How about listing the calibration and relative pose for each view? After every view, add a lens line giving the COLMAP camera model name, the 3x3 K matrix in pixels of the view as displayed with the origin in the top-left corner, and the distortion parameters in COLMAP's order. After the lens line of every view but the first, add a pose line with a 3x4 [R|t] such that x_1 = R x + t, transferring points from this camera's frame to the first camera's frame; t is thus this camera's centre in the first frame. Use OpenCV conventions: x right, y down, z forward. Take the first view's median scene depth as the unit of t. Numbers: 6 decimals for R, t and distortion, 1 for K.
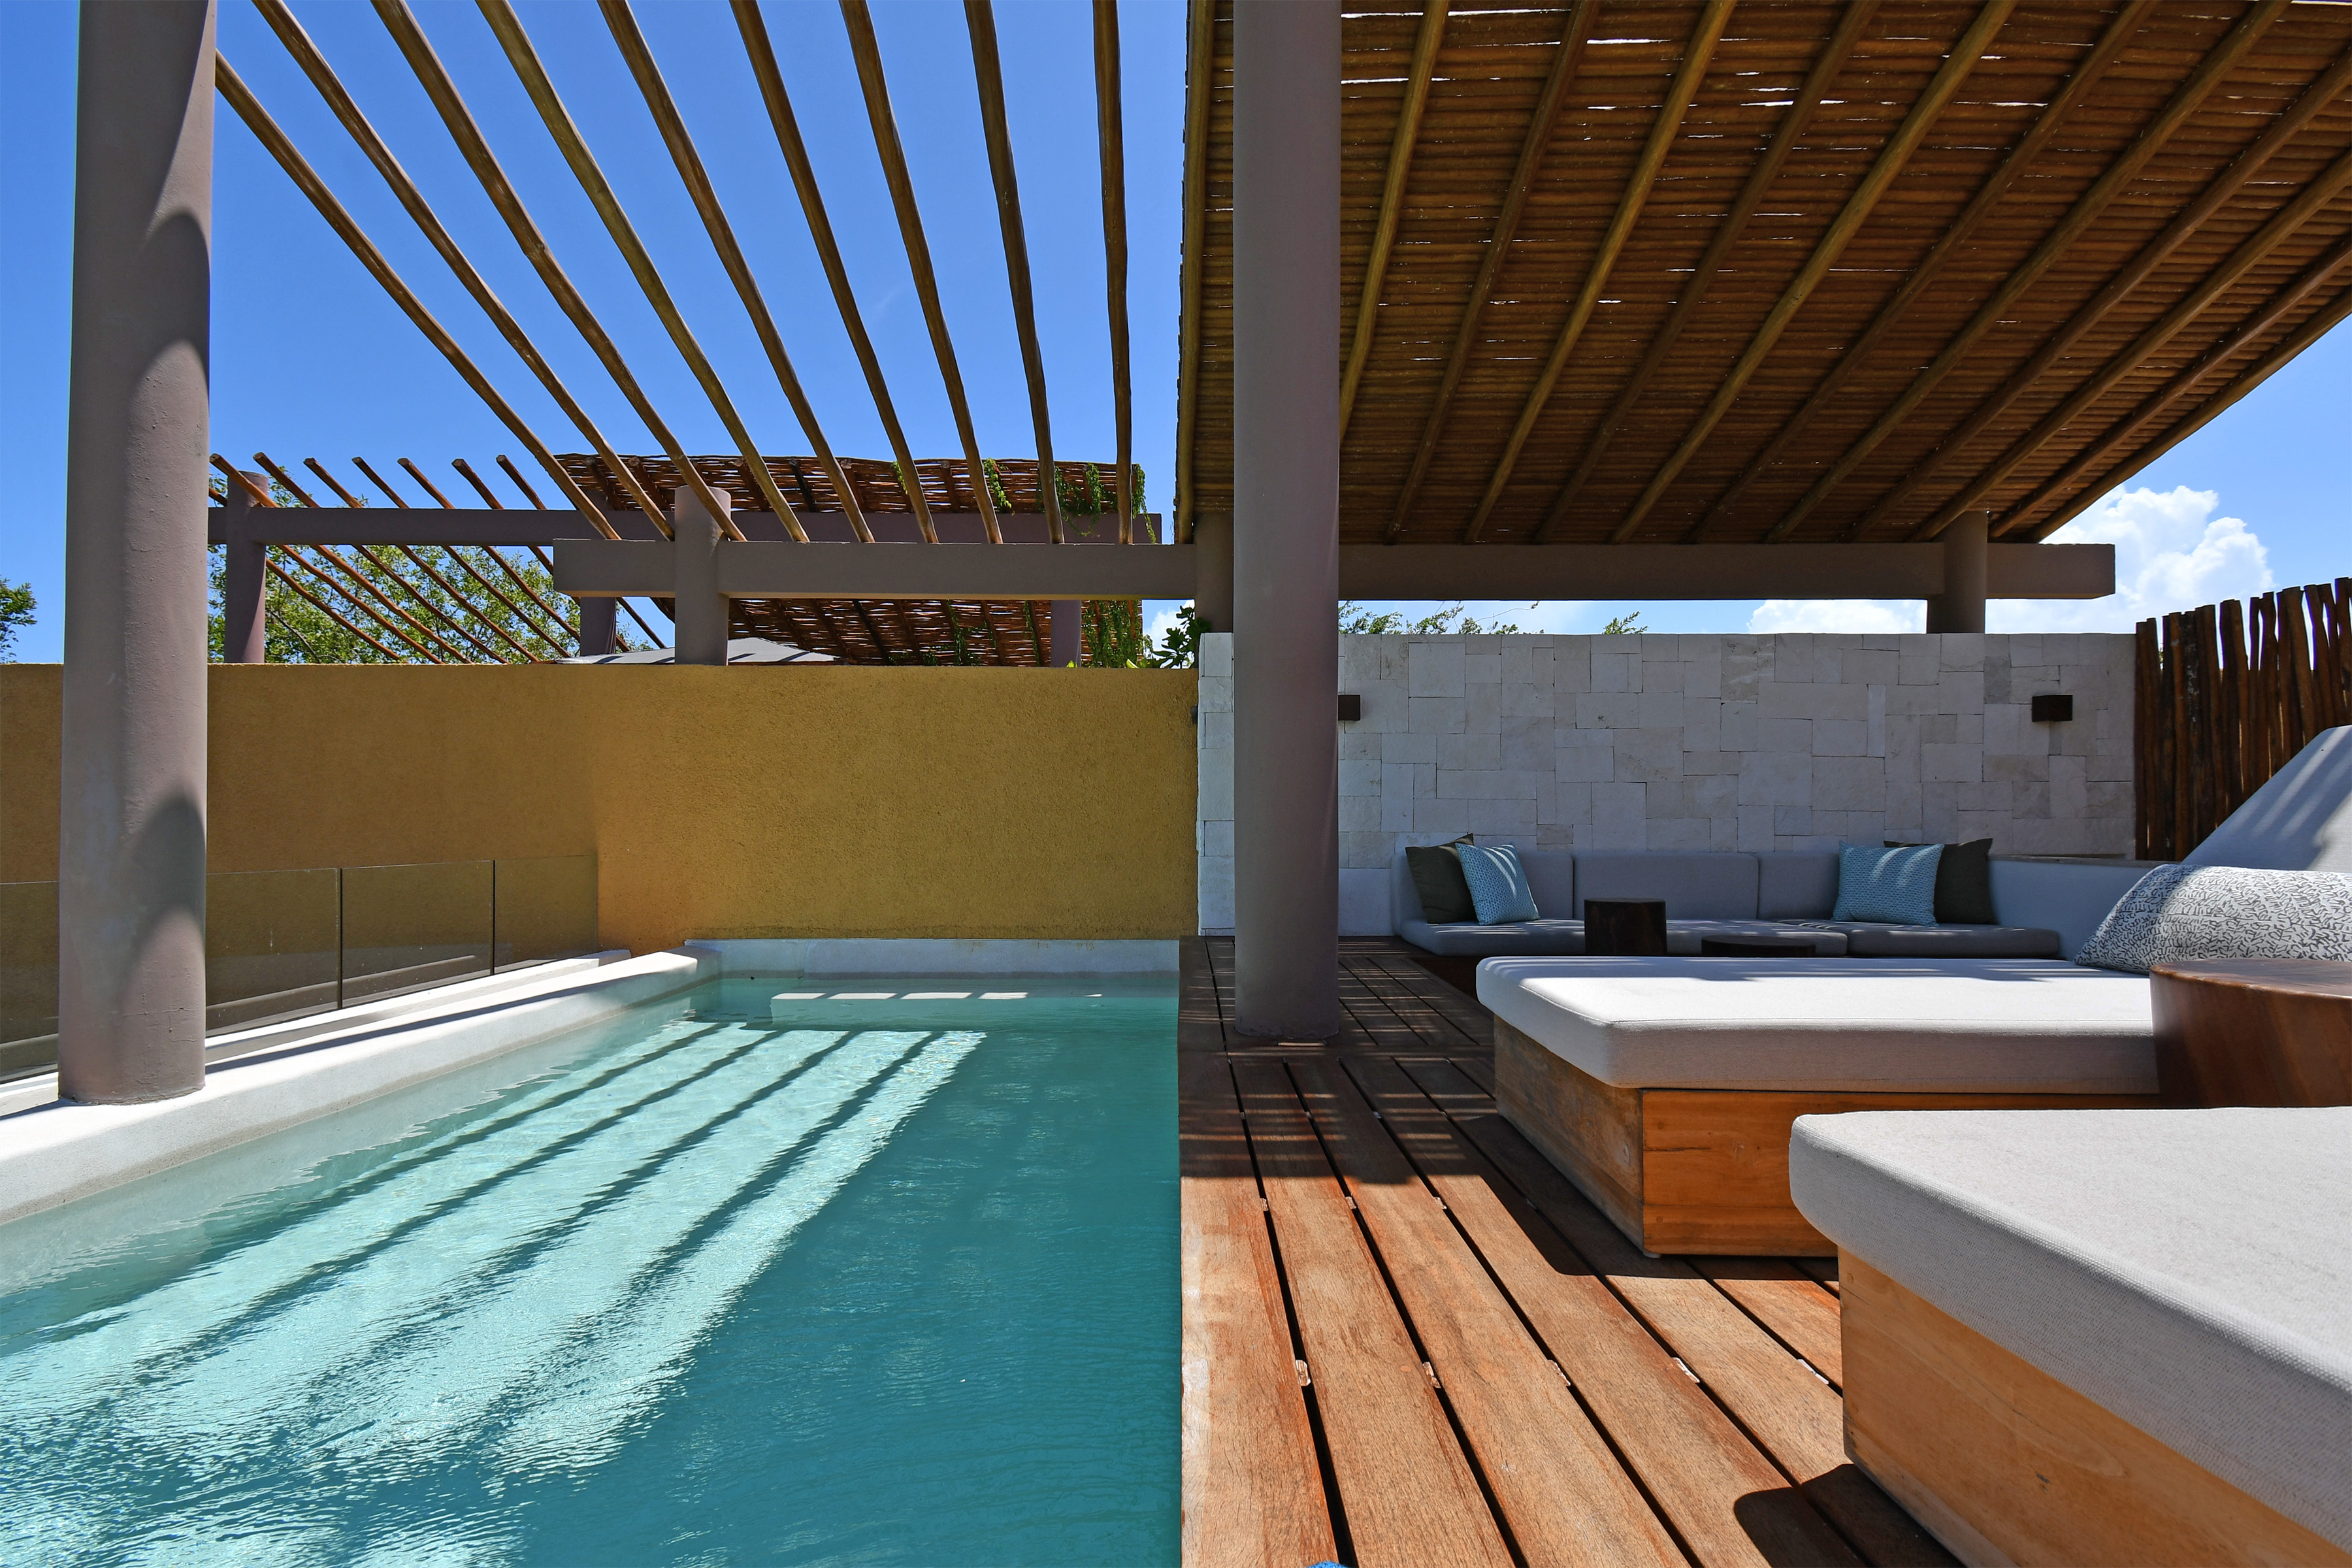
lens RADIAL K [[1083.4, 0, 1186.4], [0, 1083.4, 804.2], [0, 0, 1]] dist [0.029326, 0.000223]
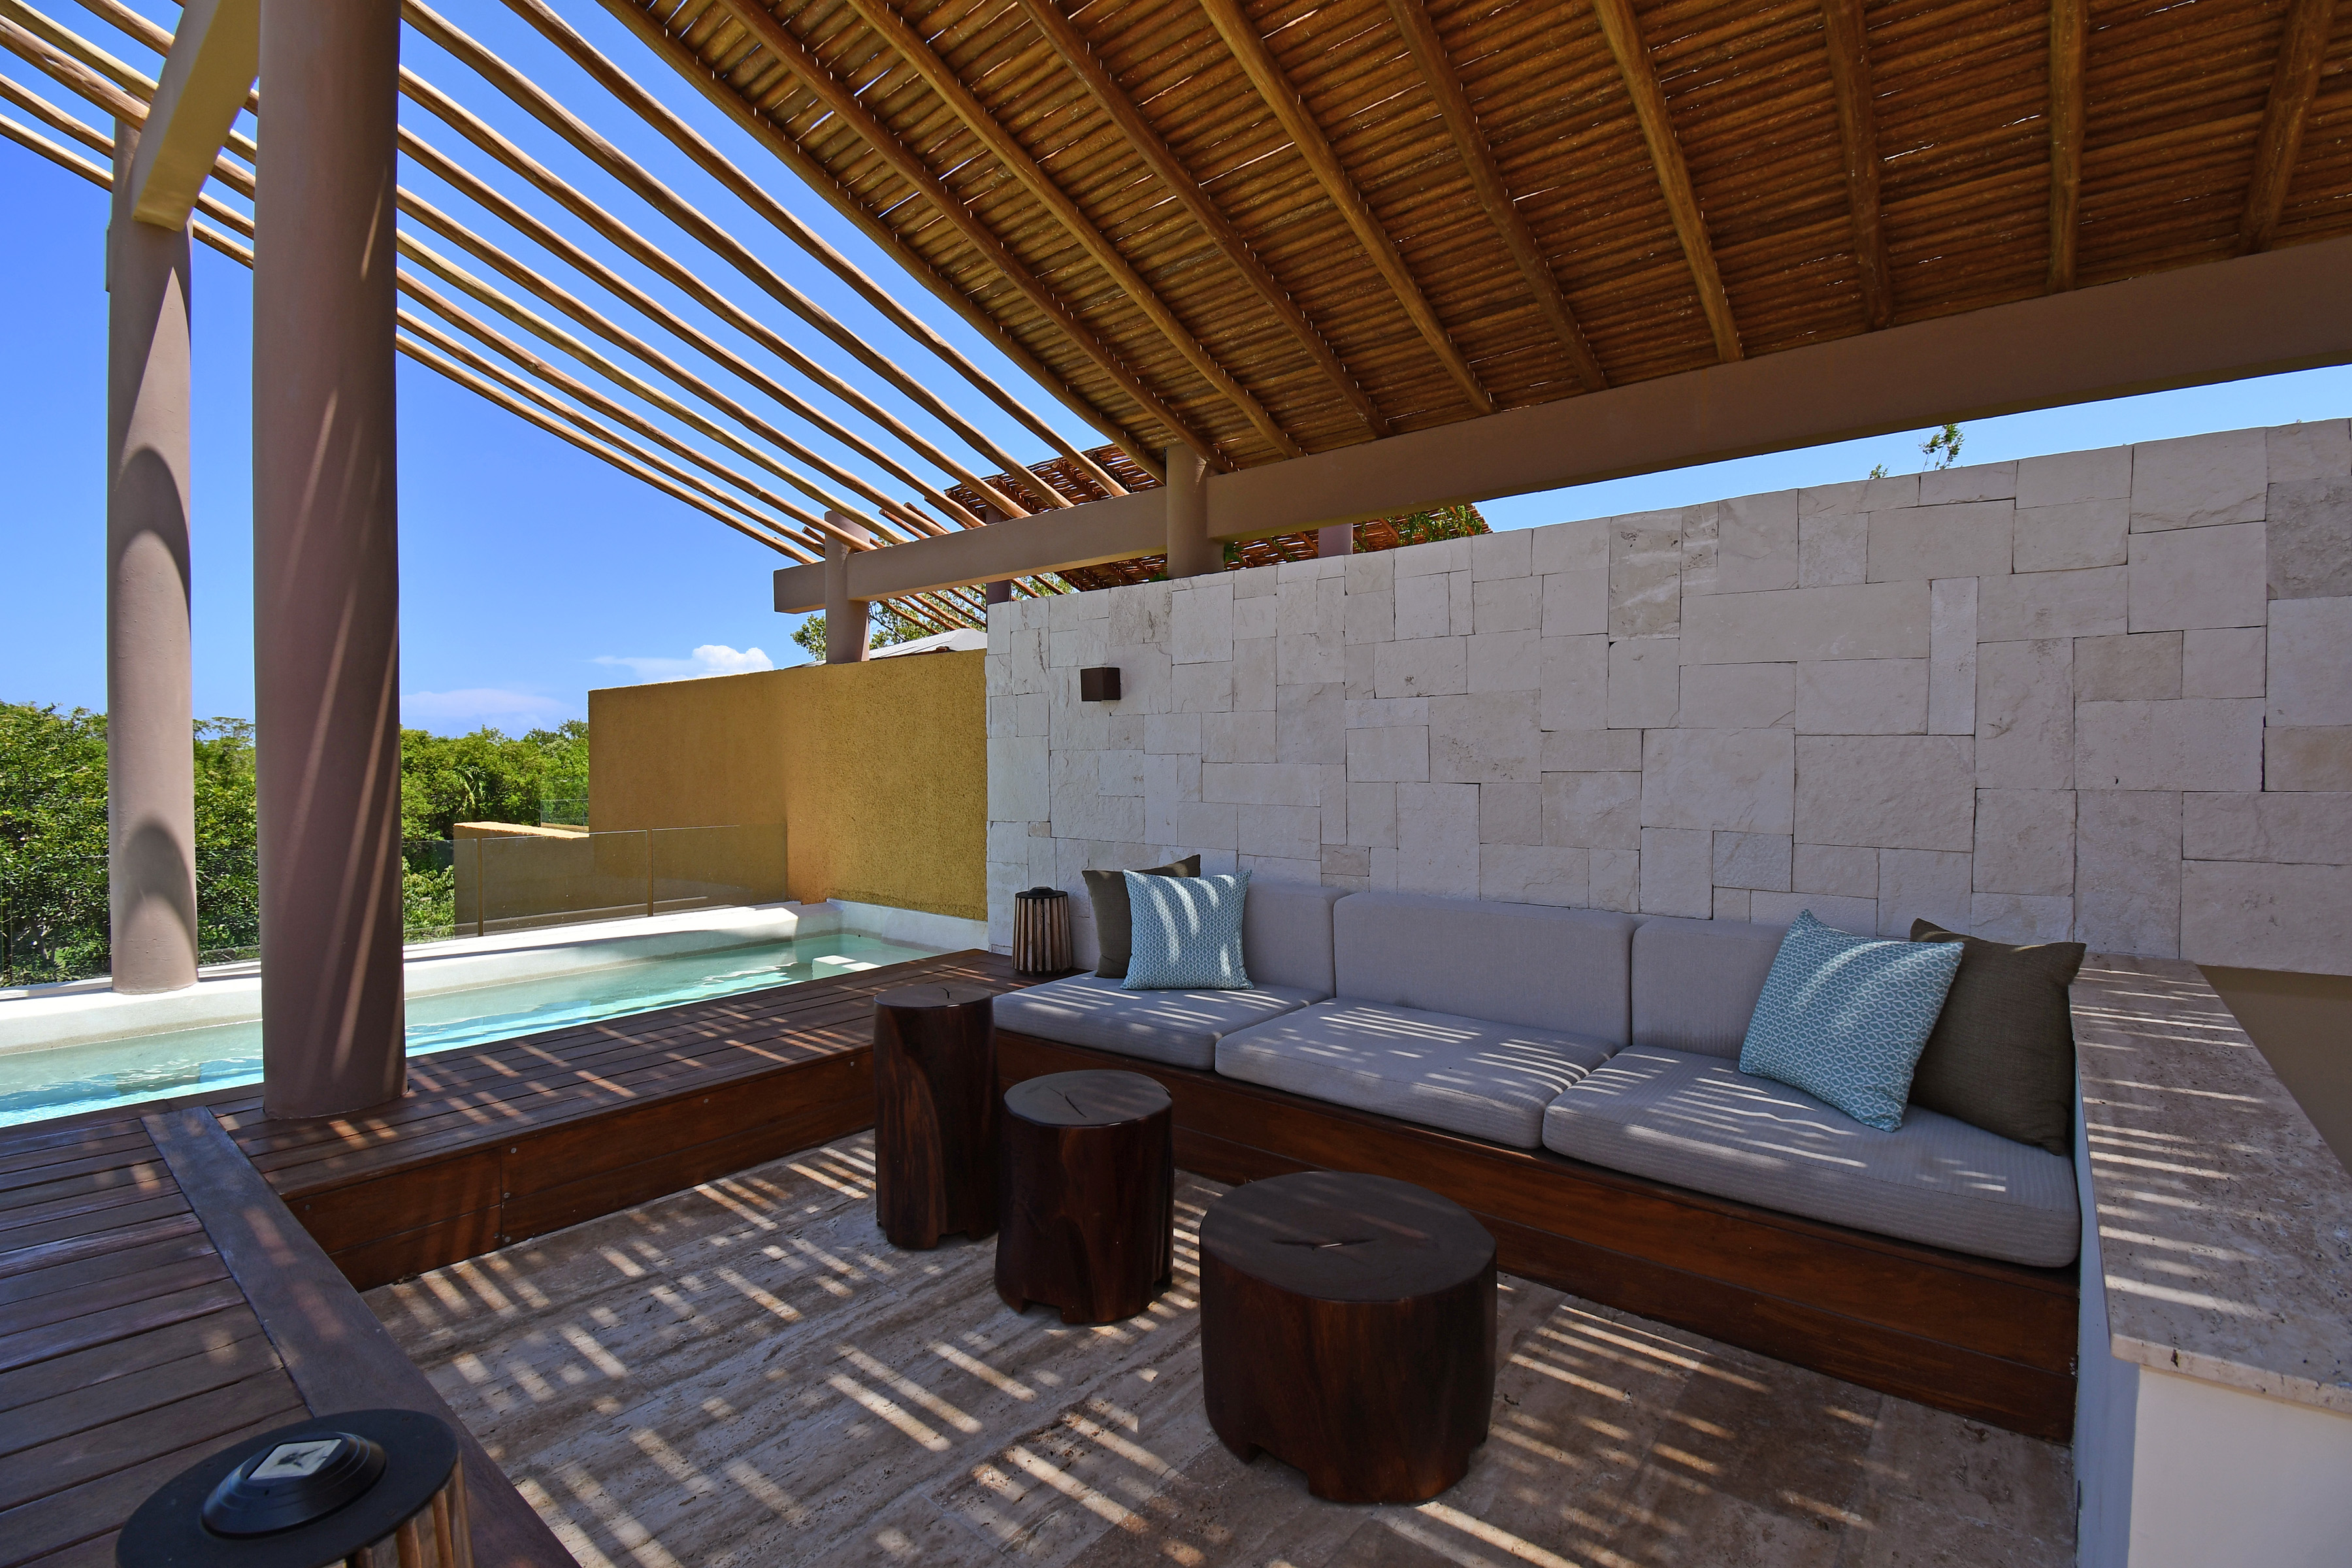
lens RADIAL K [[1052.3, 0, 1176.0], [0, 1052.3, 784.0], [0, 0, 1]] dist [-0.000298, -0.000520]
pose [[0.760234, 0.013985, -0.649499, 0.670787], [0.013094, 0.999235, 0.036842, -0.043217], [0.649517, -0.036513, 0.759470, 0.447480]]
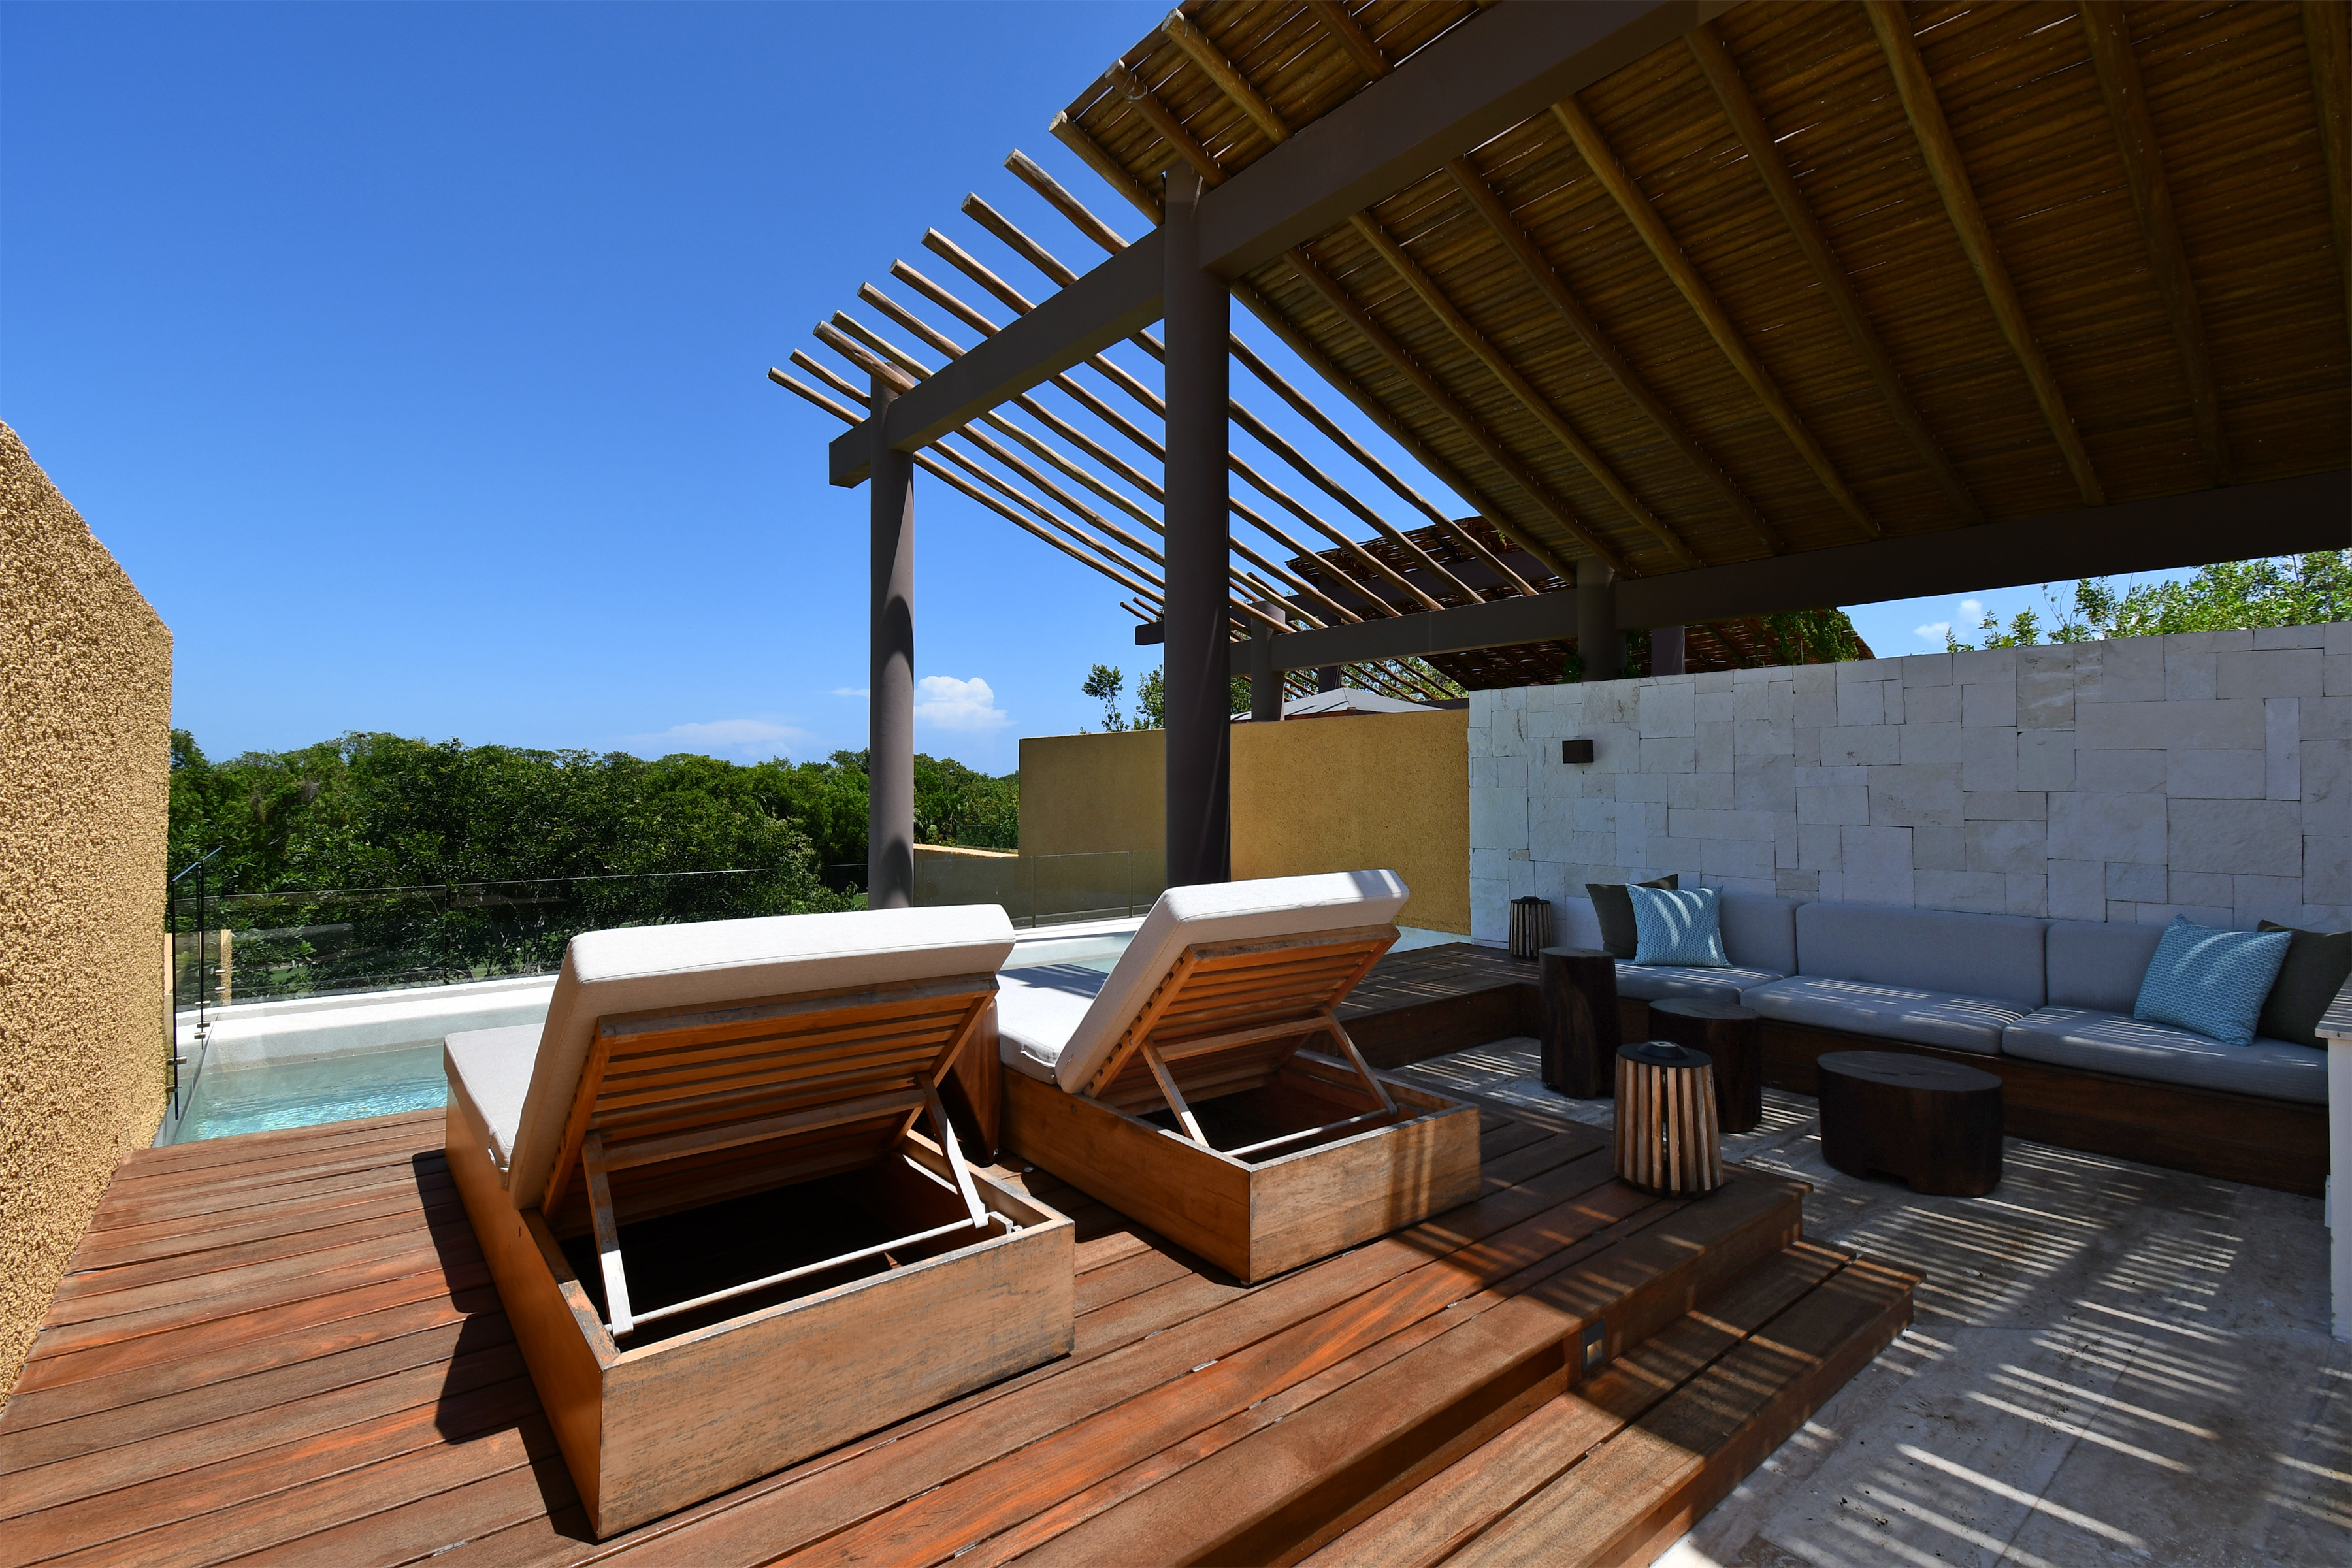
lens RADIAL K [[1076.9, 0, 1156.1], [0, 1076.9, 758.8], [0, 0, 1]] dist [0.027299, -0.024319]
pose [[0.611859, -0.019495, -0.790727, 0.736574], [0.015559, 0.999799, -0.012609, -0.072575], [0.790814, -0.004588, 0.612040, -0.005586]]
